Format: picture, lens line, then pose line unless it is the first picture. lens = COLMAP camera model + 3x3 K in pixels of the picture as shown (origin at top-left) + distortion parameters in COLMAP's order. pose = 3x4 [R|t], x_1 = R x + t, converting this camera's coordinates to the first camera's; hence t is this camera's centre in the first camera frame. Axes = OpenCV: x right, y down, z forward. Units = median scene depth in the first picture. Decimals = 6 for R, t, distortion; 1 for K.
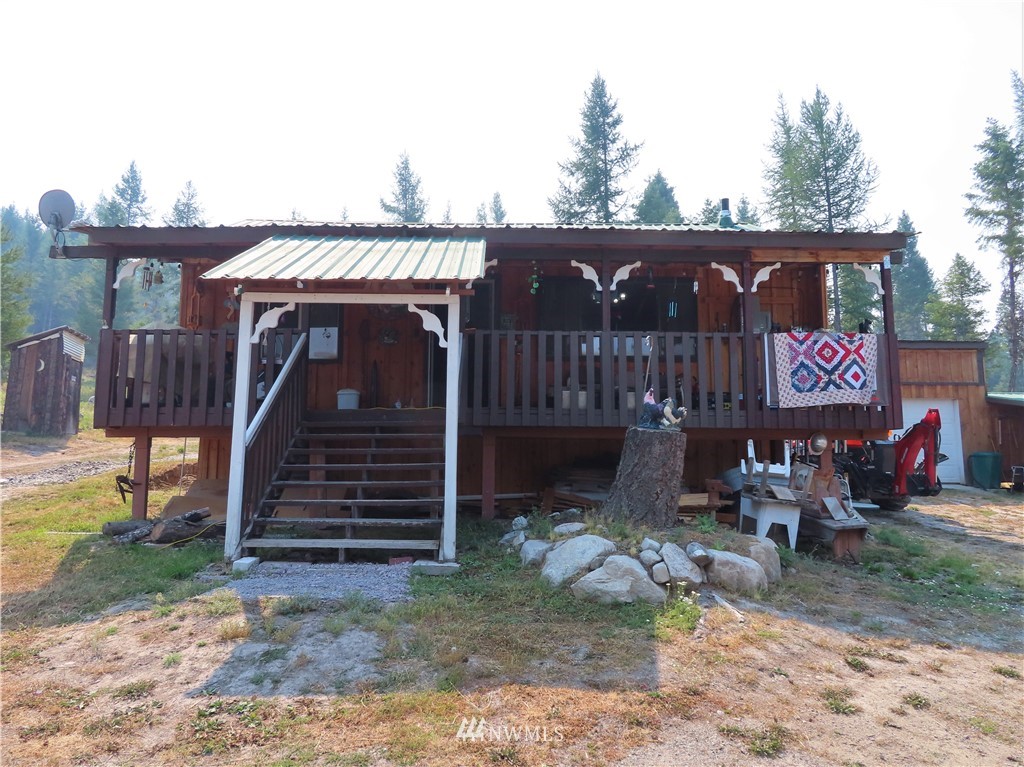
lens RADIAL K [[732.3, 0, 590.8], [0, 732.3, 377.7], [0, 0, 1]] dist [-0.001883, 0.006691]
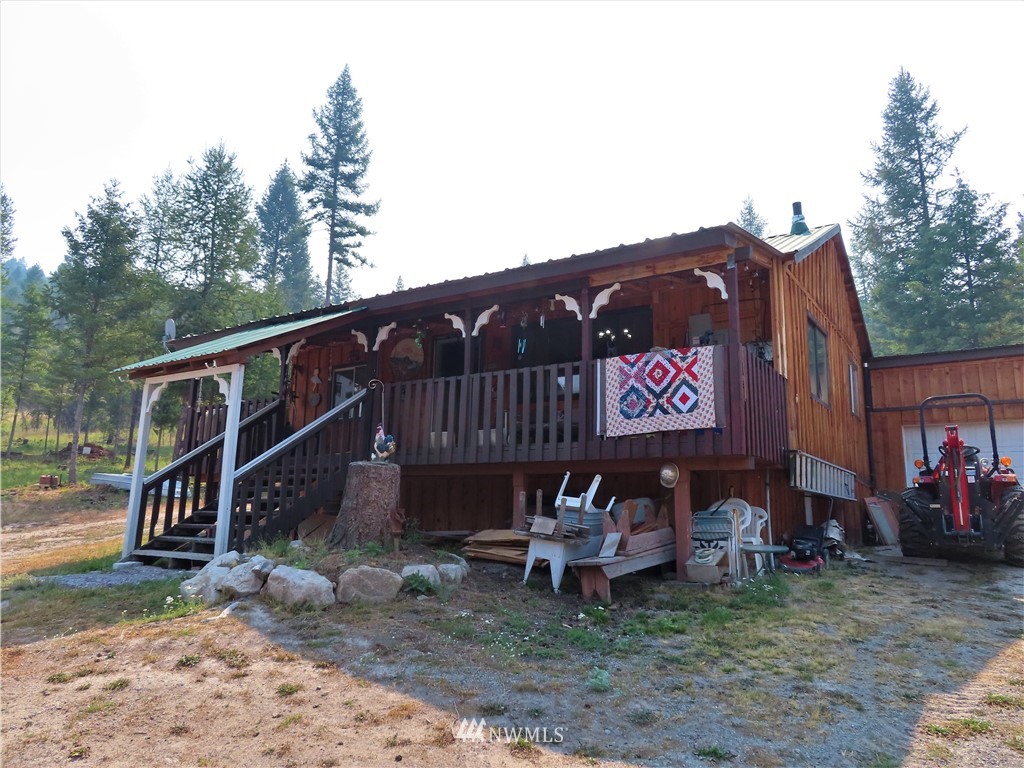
lens RADIAL K [[732.3, 0, 513.9], [0, 732.3, 382.2], [0, 0, 1]] dist [-0.001883, 0.006691]
pose [[0.820409, -0.094959, -0.563837, 0.686728], [0.061545, 0.995049, -0.078032, 0.036355], [0.568455, 0.029317, 0.822192, 0.156052]]
